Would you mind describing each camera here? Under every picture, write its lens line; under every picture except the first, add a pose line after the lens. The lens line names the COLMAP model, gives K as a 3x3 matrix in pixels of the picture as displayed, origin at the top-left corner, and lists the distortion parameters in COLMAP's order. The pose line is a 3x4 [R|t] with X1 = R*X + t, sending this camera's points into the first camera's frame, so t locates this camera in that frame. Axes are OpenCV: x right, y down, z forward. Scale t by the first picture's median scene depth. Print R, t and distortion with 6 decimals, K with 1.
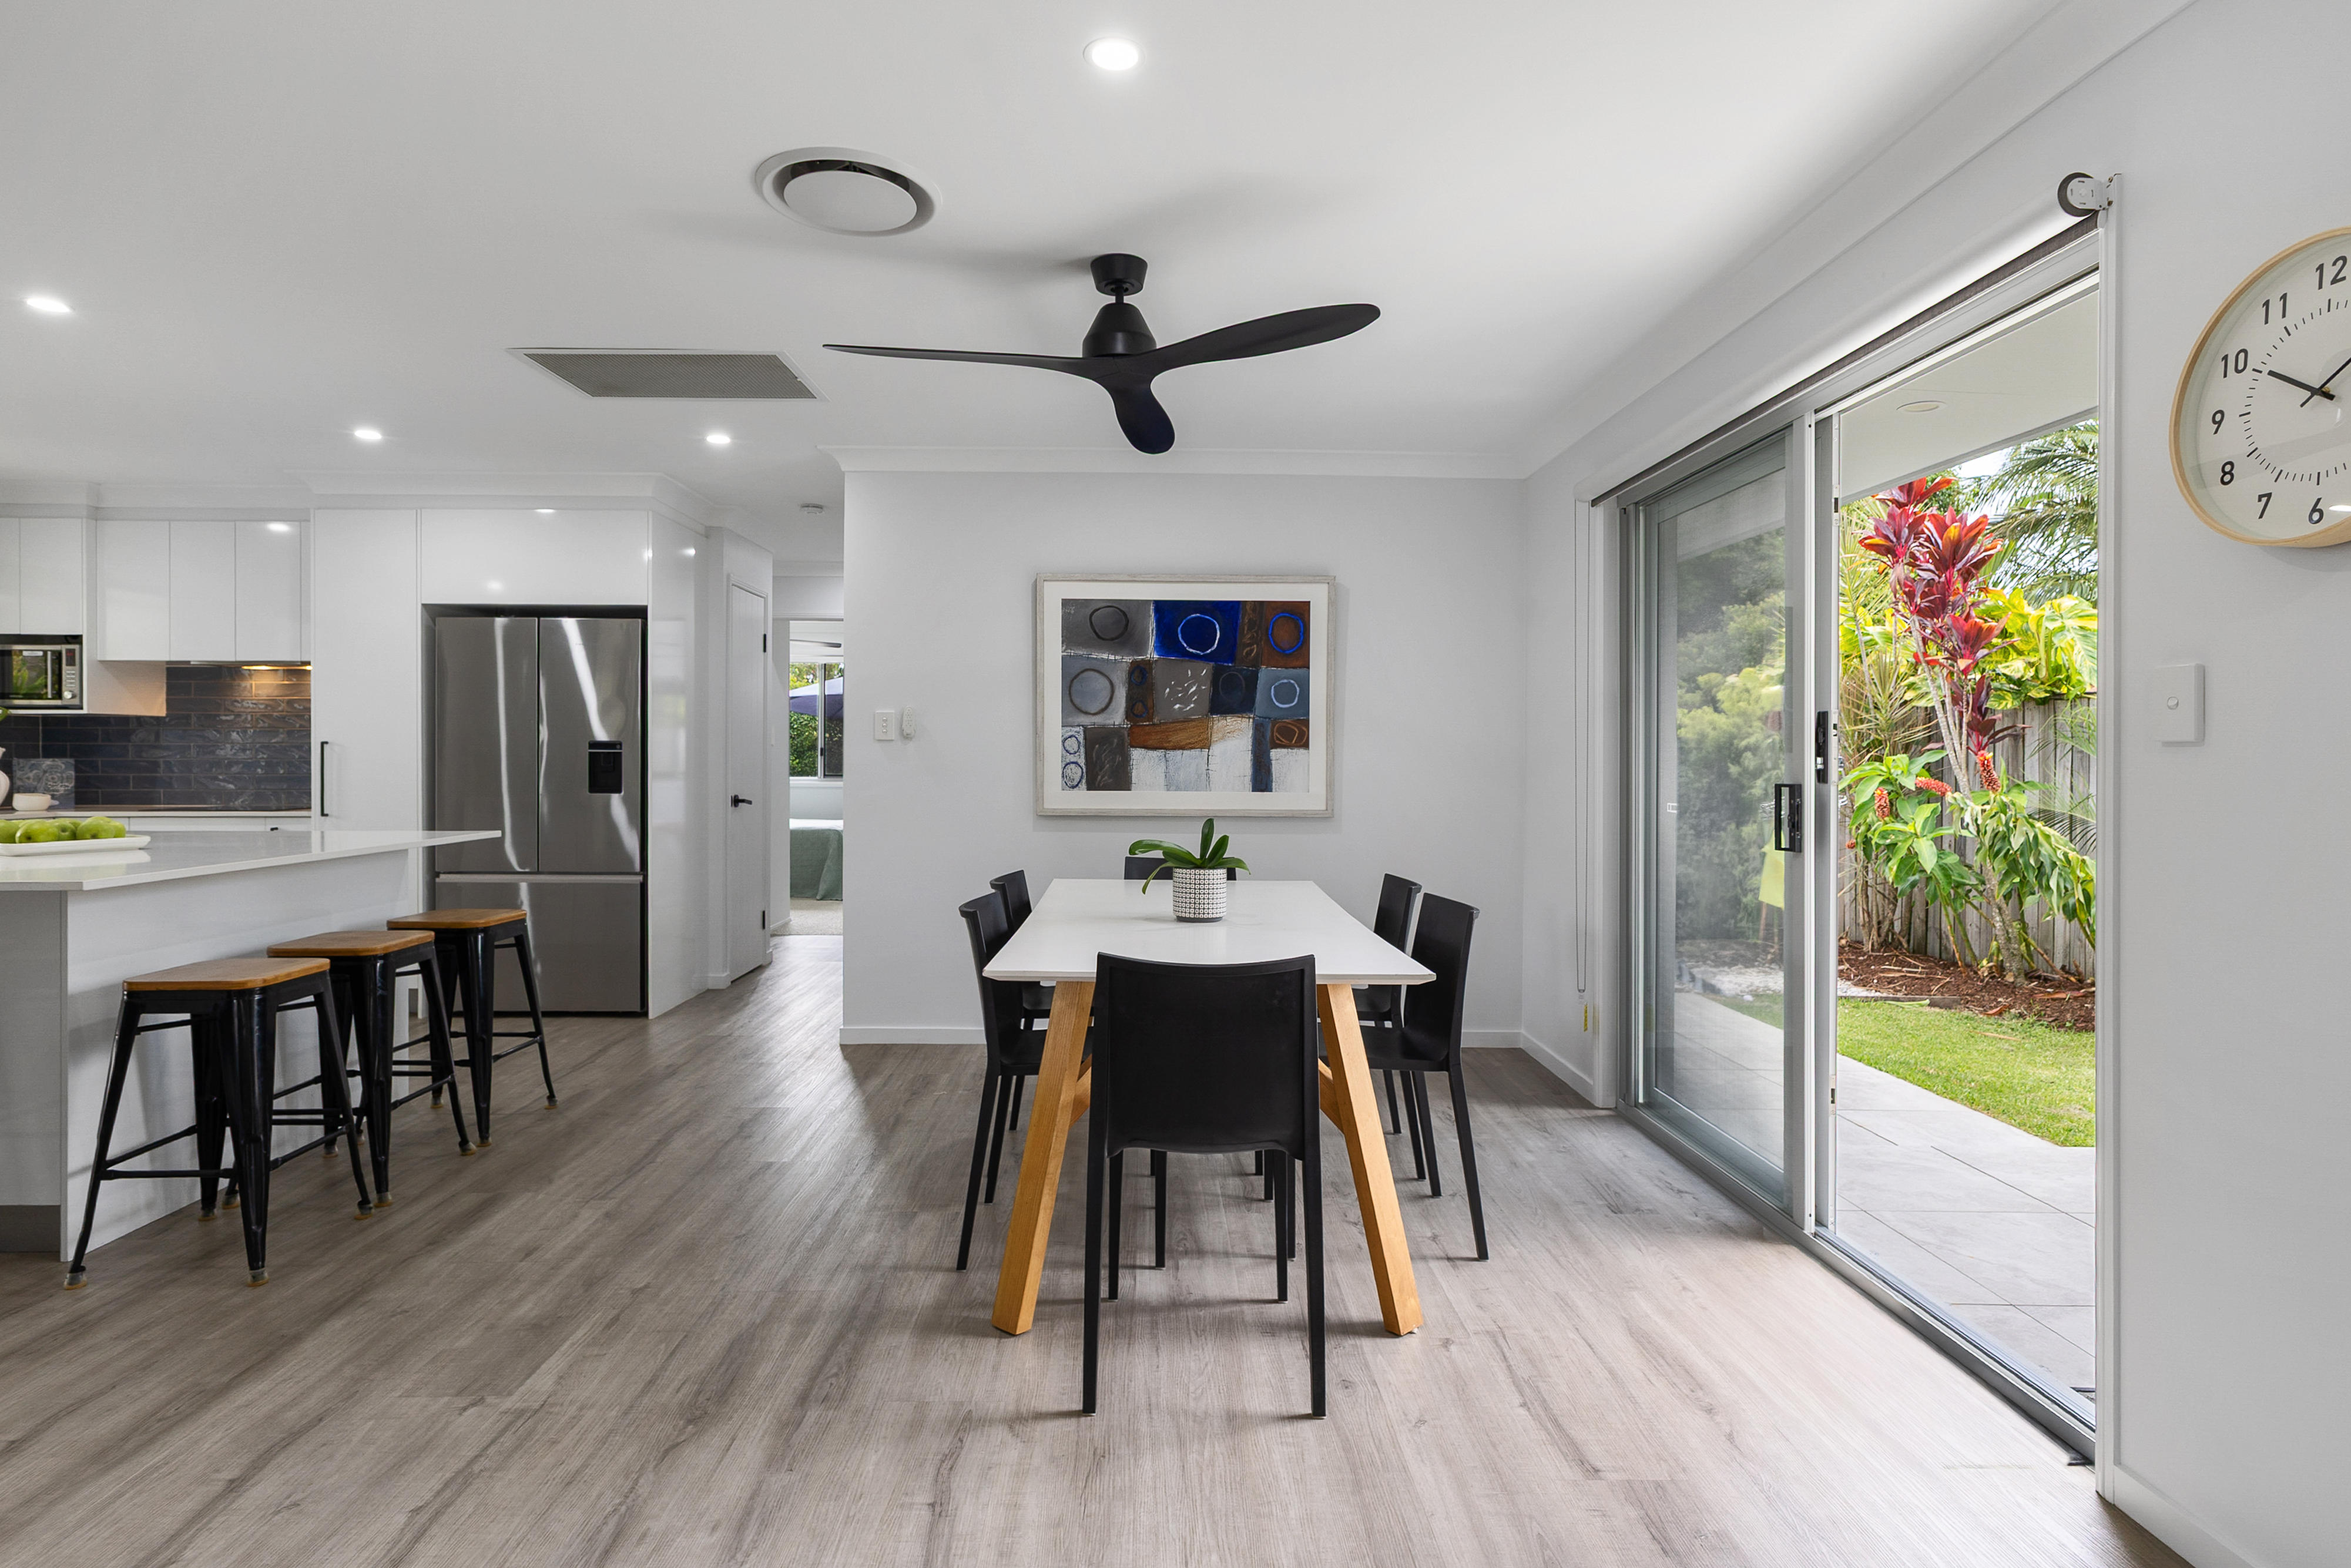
lens RADIAL K [[1207.0, 0, 1155.9], [0, 1207.0, 759.9], [0, 0, 1]] dist [0.003620, 0.000258]
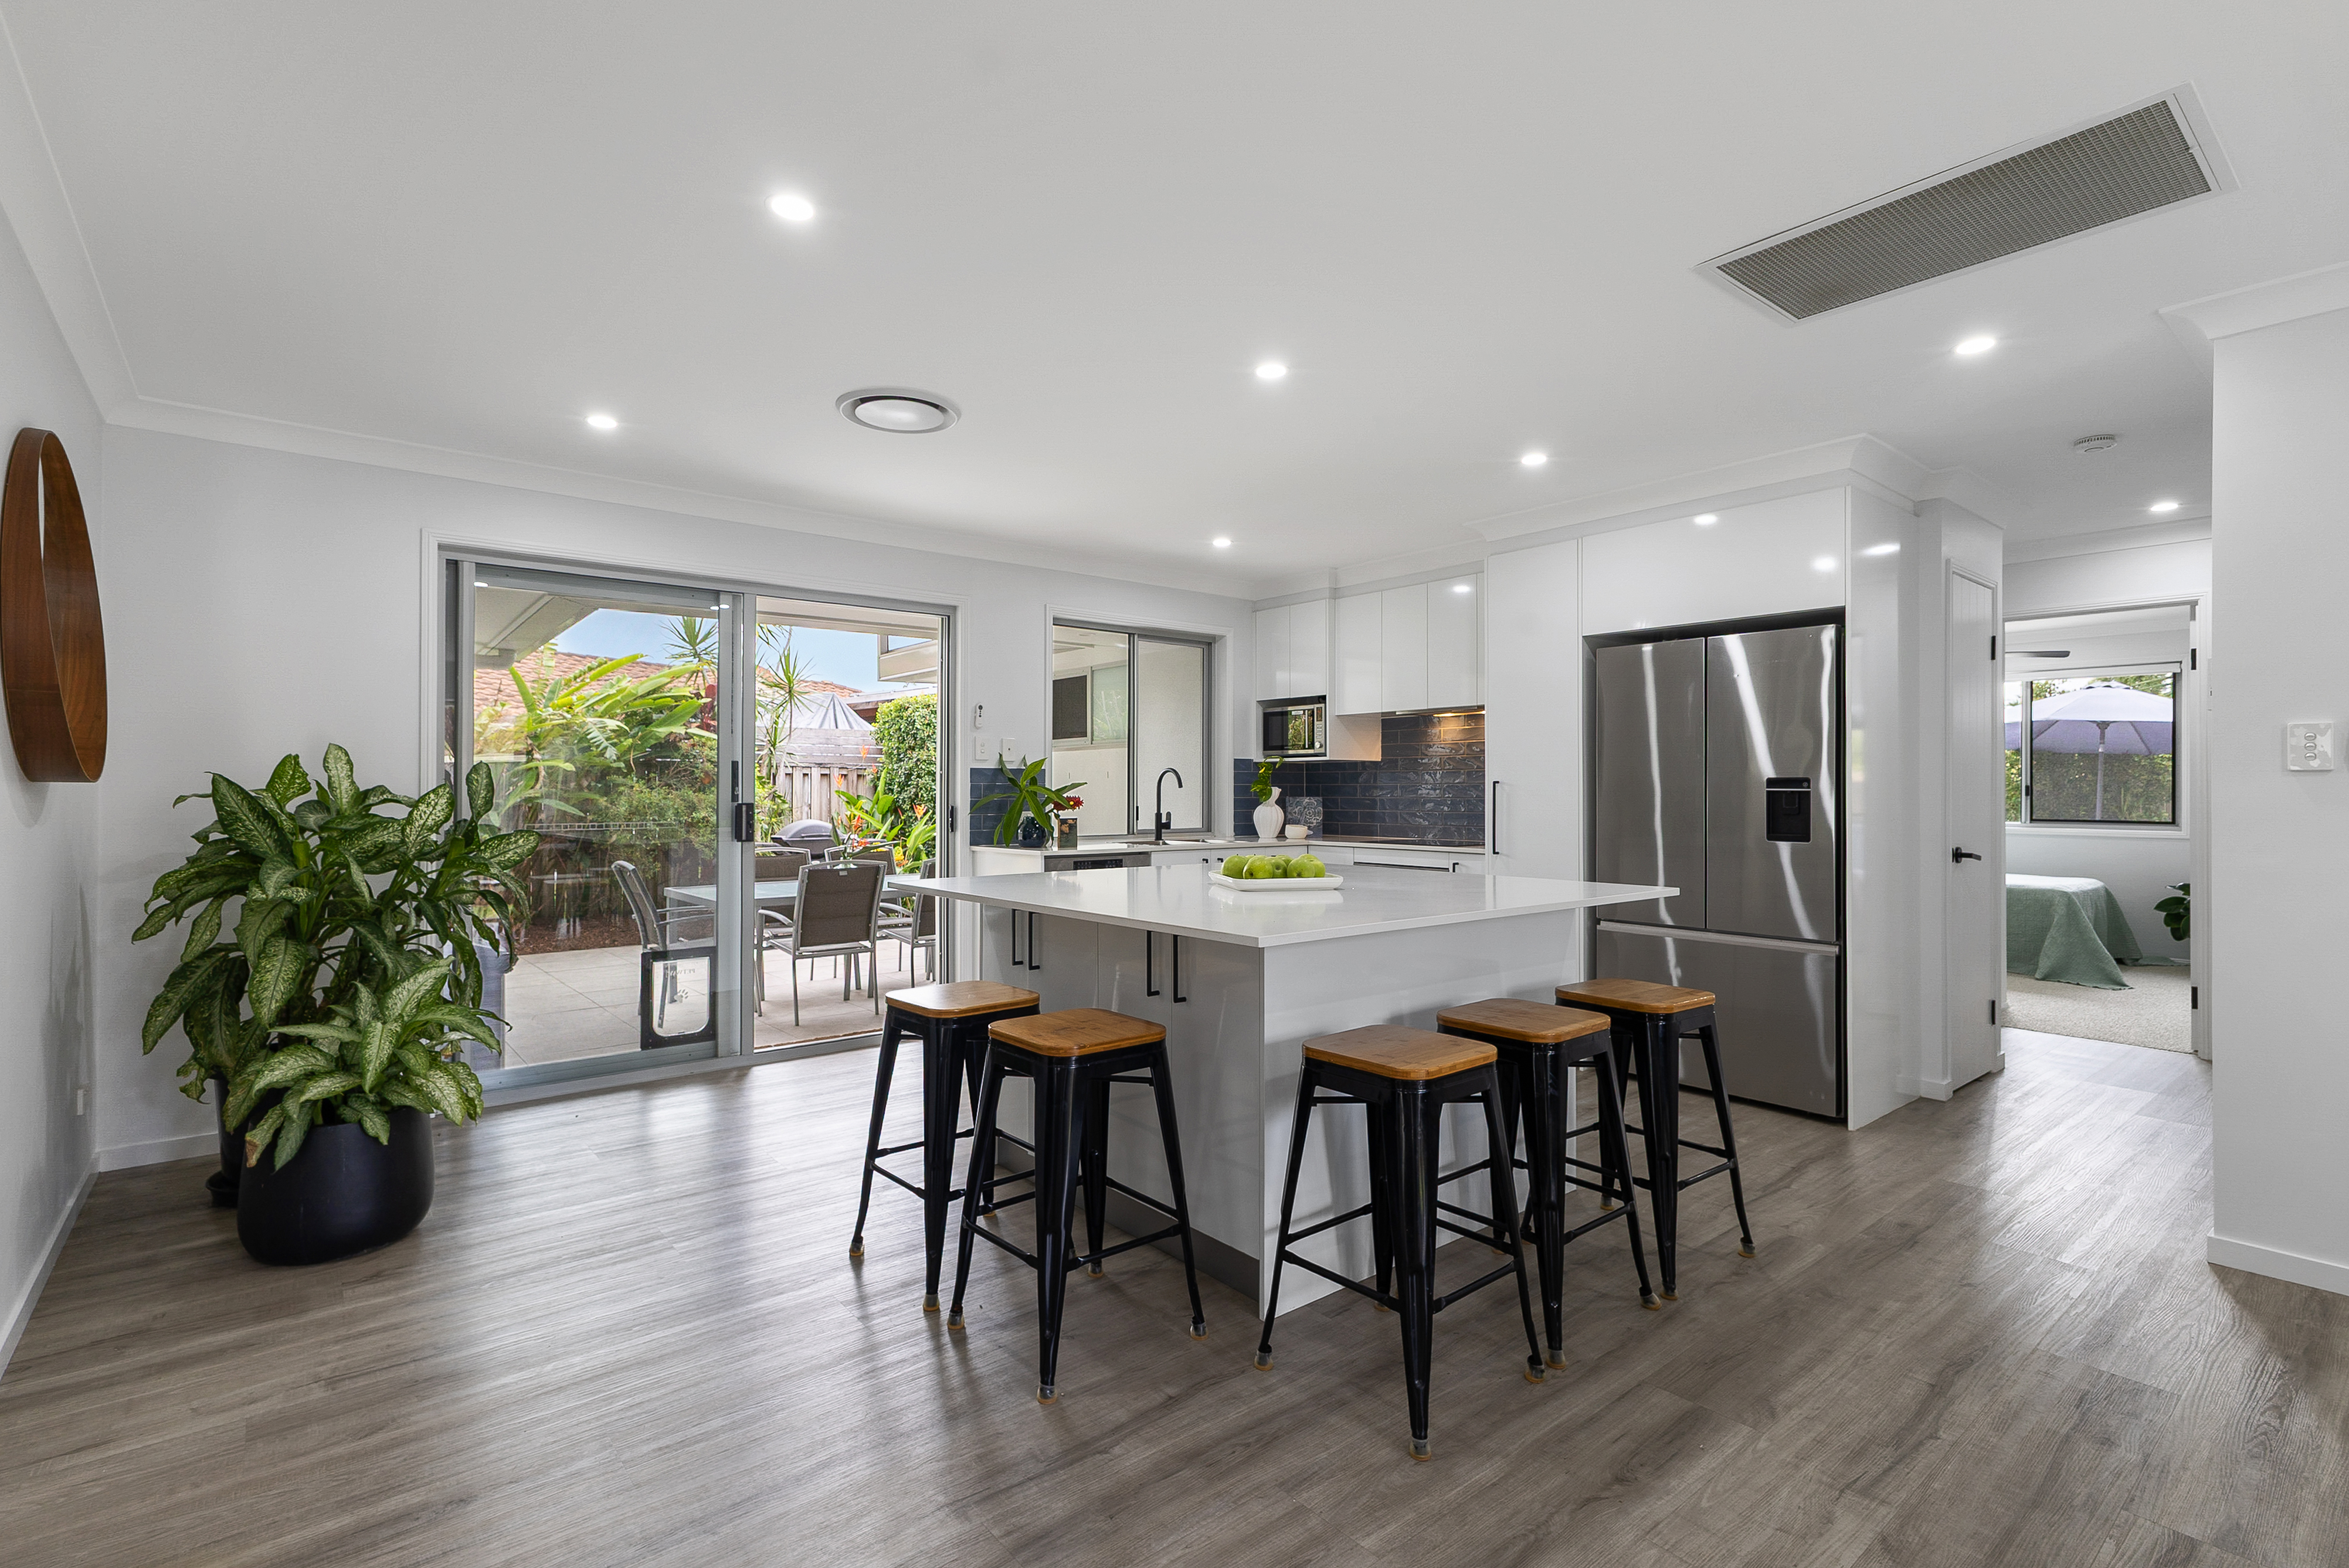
lens RADIAL K [[1108.0, 0, 1166.9], [0, 1108.0, 782.4], [0, 0, 1]] dist [0.005011, 0.000961]
pose [[0.626277, -0.007507, -0.779565, -0.169573], [-0.003182, 0.999921, -0.012186, -0.002346], [0.779594, 0.010113, 0.626203, 0.253730]]
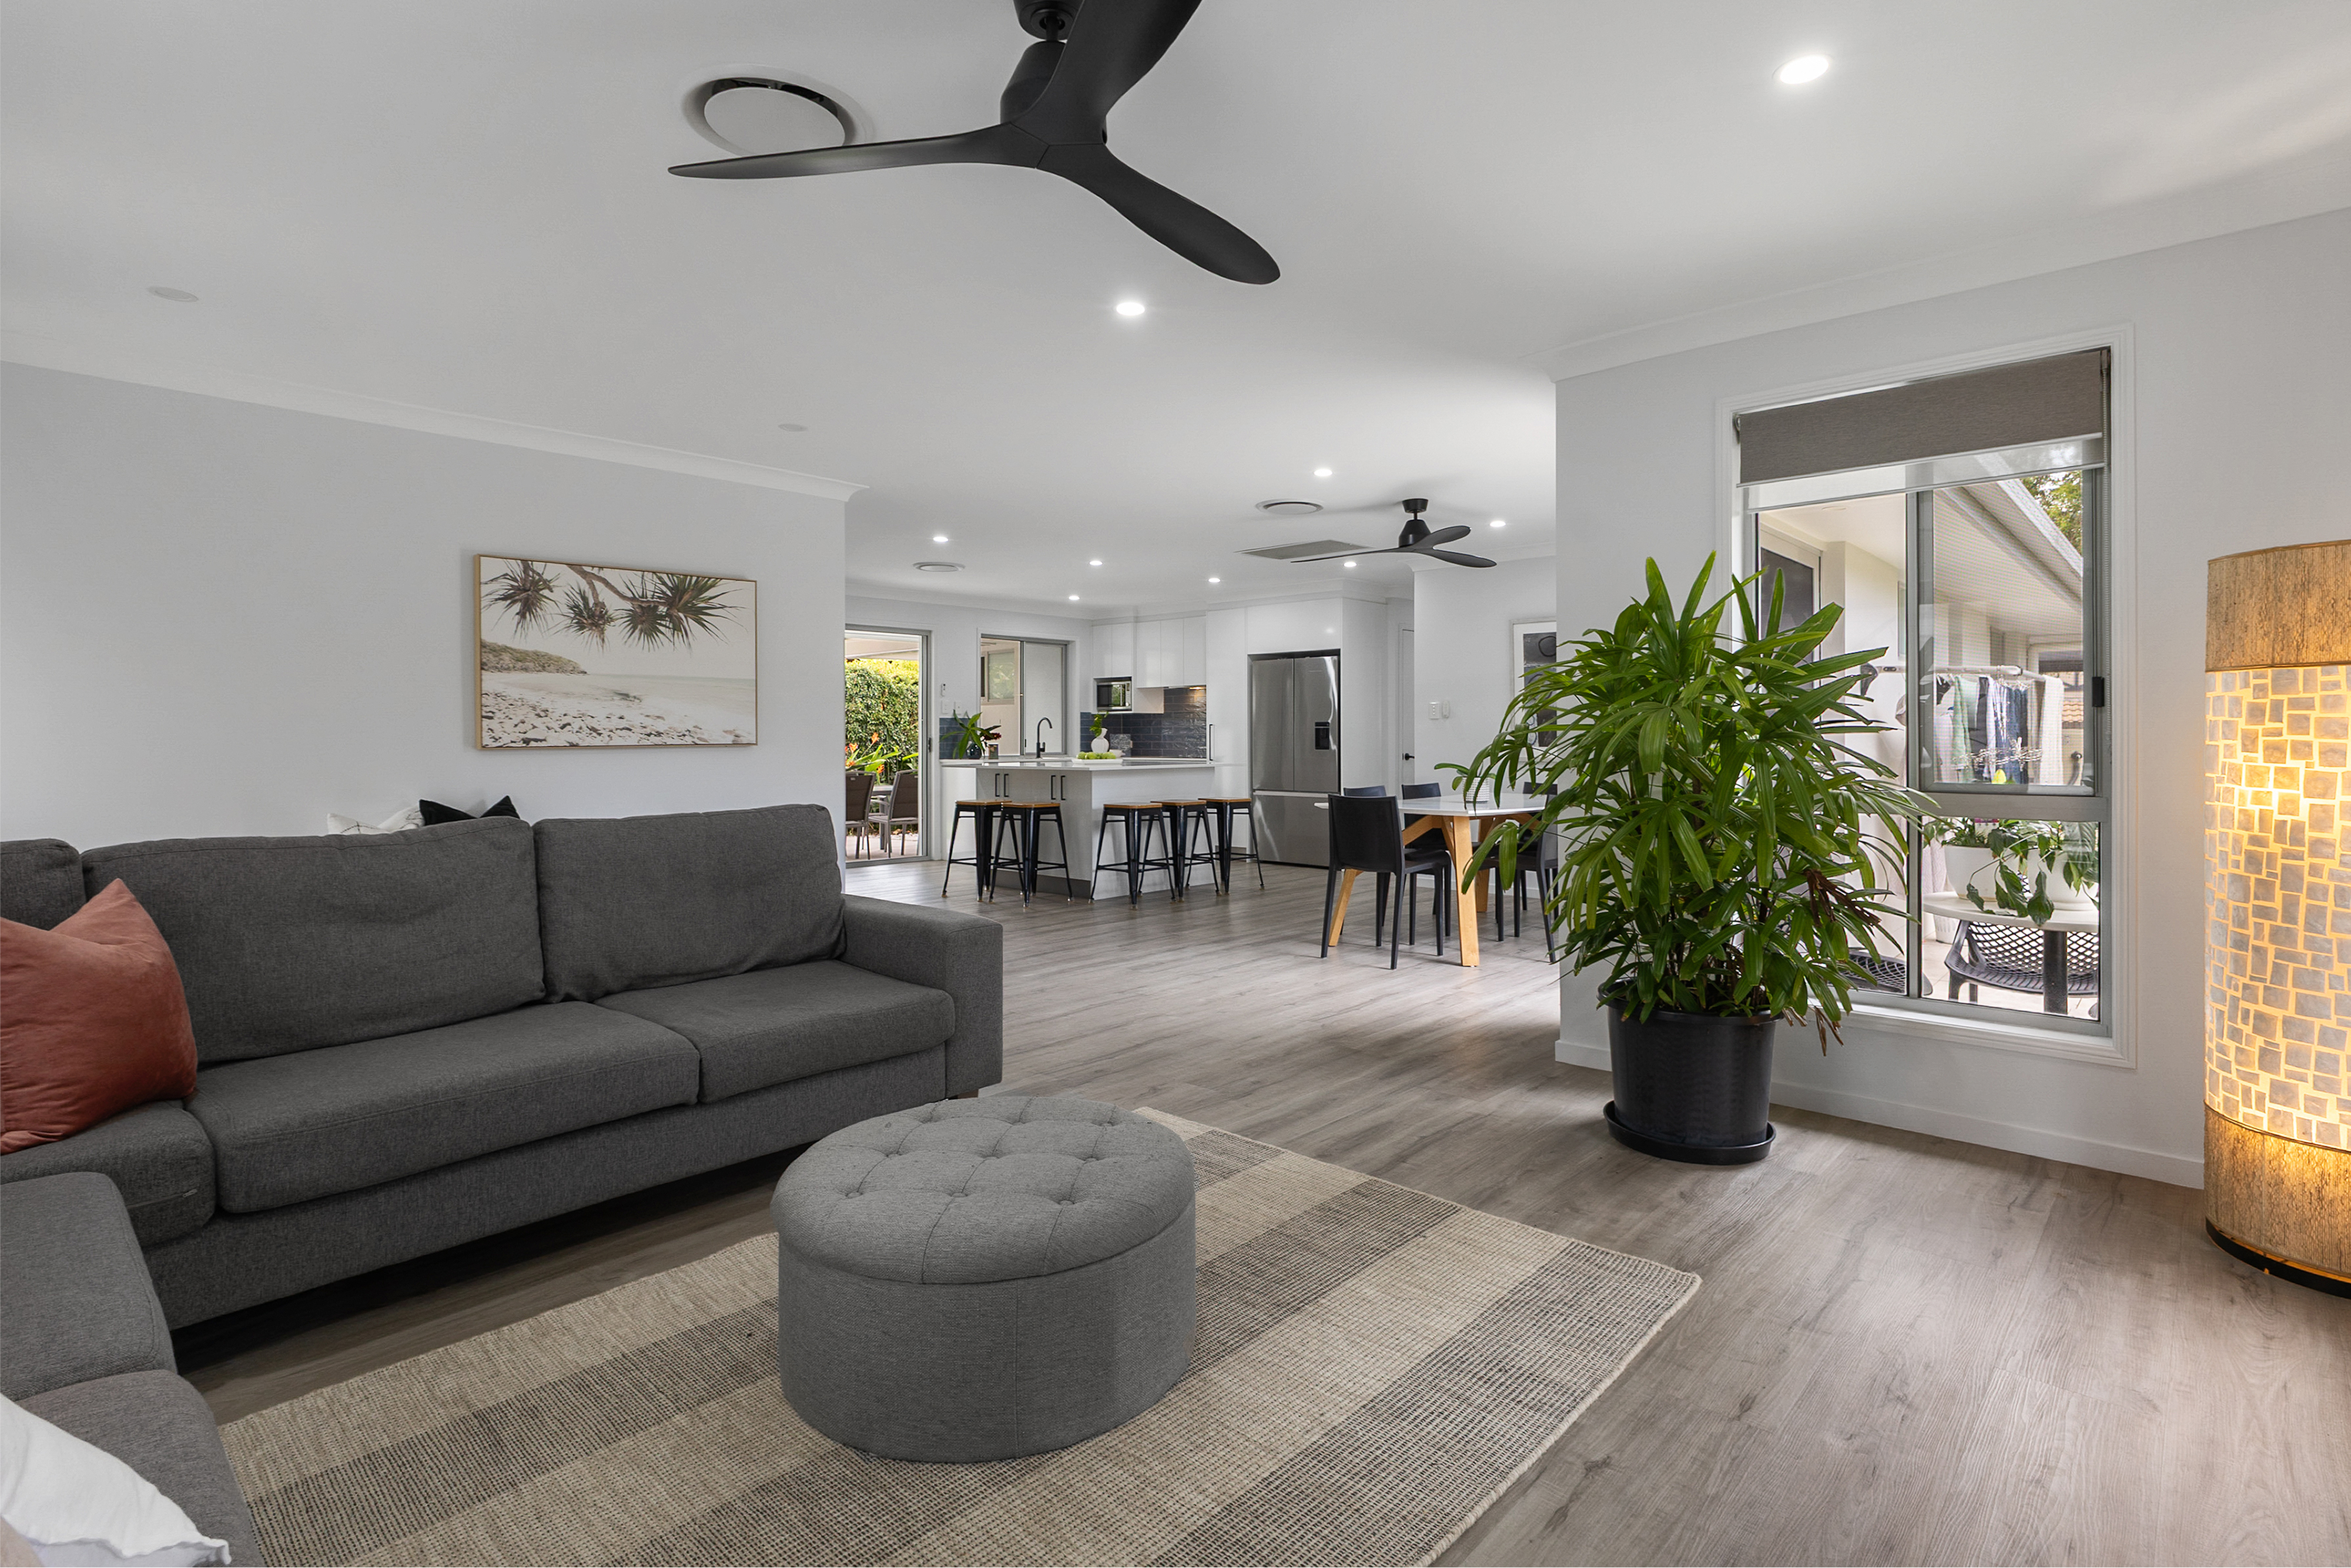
lens RADIAL K [[1085.4, 0, 1170.9], [0, 1085.4, 737.0], [0, 0, 1]] dist [-0.003795, -0.000112]
pose [[0.733071, -0.005282, -0.680132, 0.683319], [0.001087, 0.999978, -0.006595, 0.025043], [0.680152, 0.004096, 0.733060, -0.529790]]
